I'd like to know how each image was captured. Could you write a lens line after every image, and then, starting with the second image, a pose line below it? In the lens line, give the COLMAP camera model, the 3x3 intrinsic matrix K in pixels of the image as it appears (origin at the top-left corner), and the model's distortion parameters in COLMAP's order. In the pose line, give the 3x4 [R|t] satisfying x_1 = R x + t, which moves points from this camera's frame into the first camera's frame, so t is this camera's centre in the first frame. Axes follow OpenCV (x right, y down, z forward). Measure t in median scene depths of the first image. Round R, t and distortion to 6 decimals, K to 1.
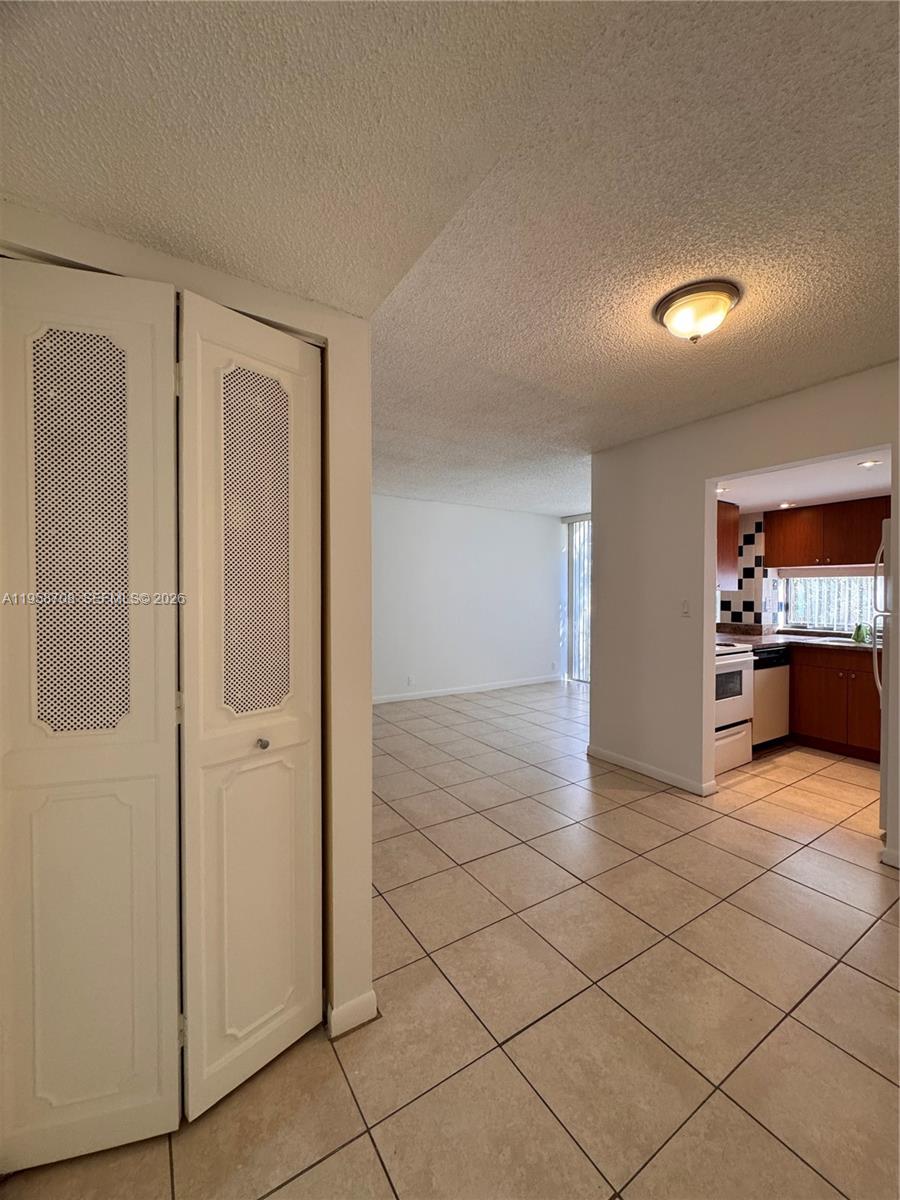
lens RADIAL K [[480.4, 0, 453.8], [0, 480.4, 598.4], [0, 0, 1]] dist [0.002061, 0.000028]
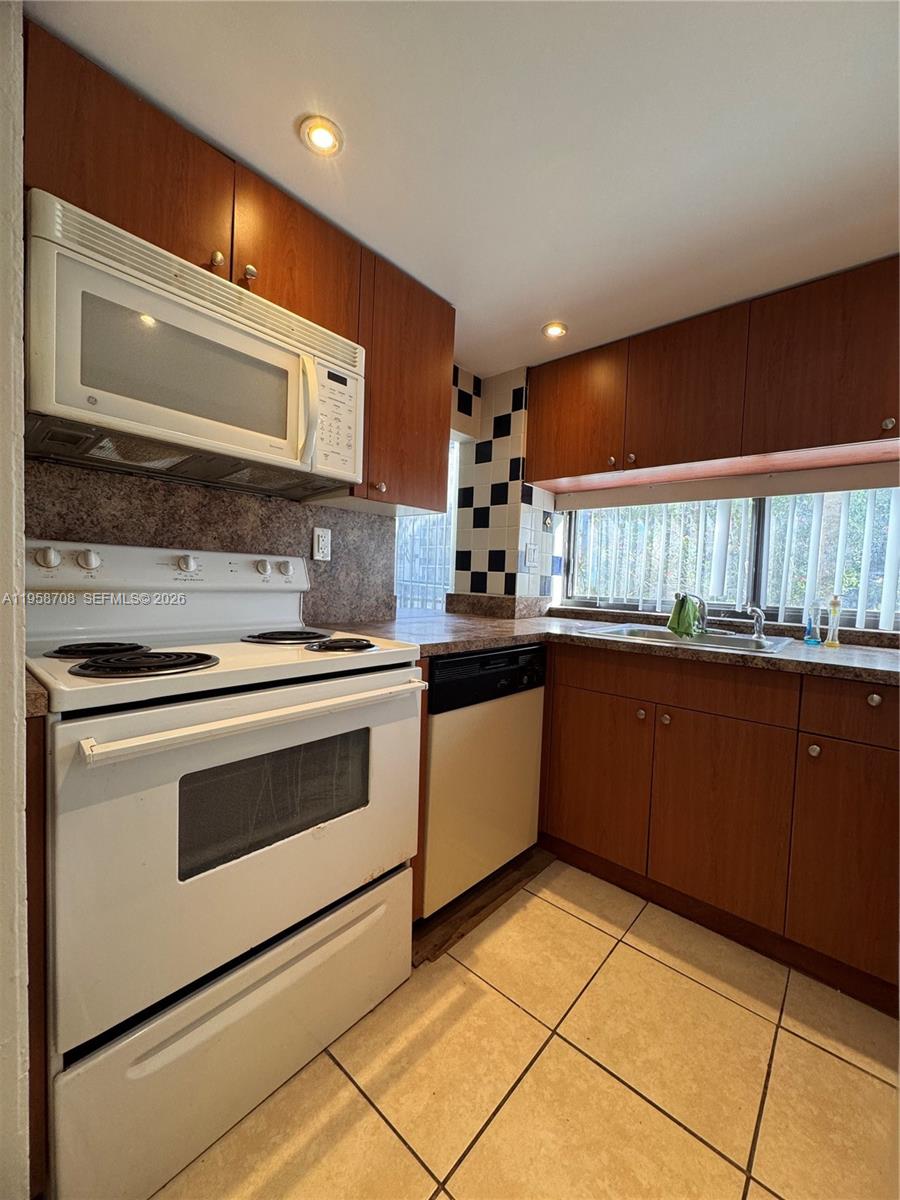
lens RADIAL K [[480.4, 0, 447.7], [0, 480.4, 599.4], [0, 0, 1]] dist [0.002061, 0.000028]
pose [[0.965333, 0.019831, 0.260268, 0.440929], [-0.030207, 0.998898, 0.035929, 0.041162], [-0.259268, -0.042546, 0.964868, 0.535335]]
